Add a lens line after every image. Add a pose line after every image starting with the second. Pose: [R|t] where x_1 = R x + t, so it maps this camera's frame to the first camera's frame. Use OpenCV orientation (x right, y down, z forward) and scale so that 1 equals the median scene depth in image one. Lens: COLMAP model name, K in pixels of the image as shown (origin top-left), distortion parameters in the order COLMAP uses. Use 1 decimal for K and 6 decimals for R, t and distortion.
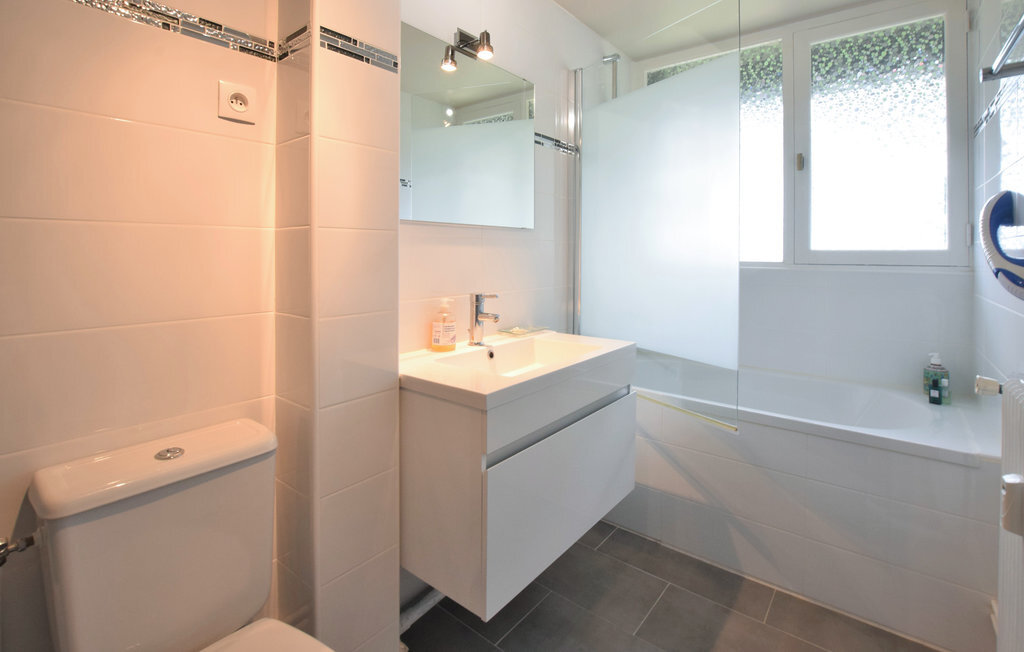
lens RADIAL K [[489.9, 0, 512.0], [0, 489.9, 326.0], [0, 0, 1]] dist [-0.000169, 0.000017]
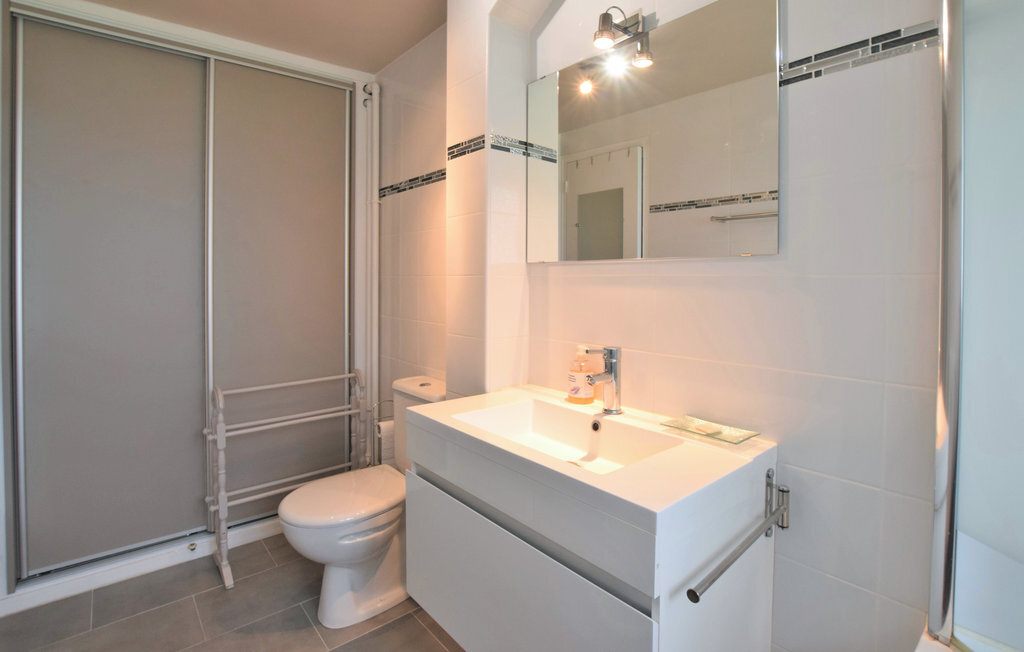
lens RADIAL K [[489.9, 0, 512.0], [0, 489.9, 326.0], [0, 0, 1]] dist [-0.000169, 0.000017]
pose [[-0.192204, 0.097752, -0.976474, 1.001867], [-0.135850, 0.982796, 0.125125, -0.242134], [0.971906, 0.156704, -0.175618, 1.362249]]
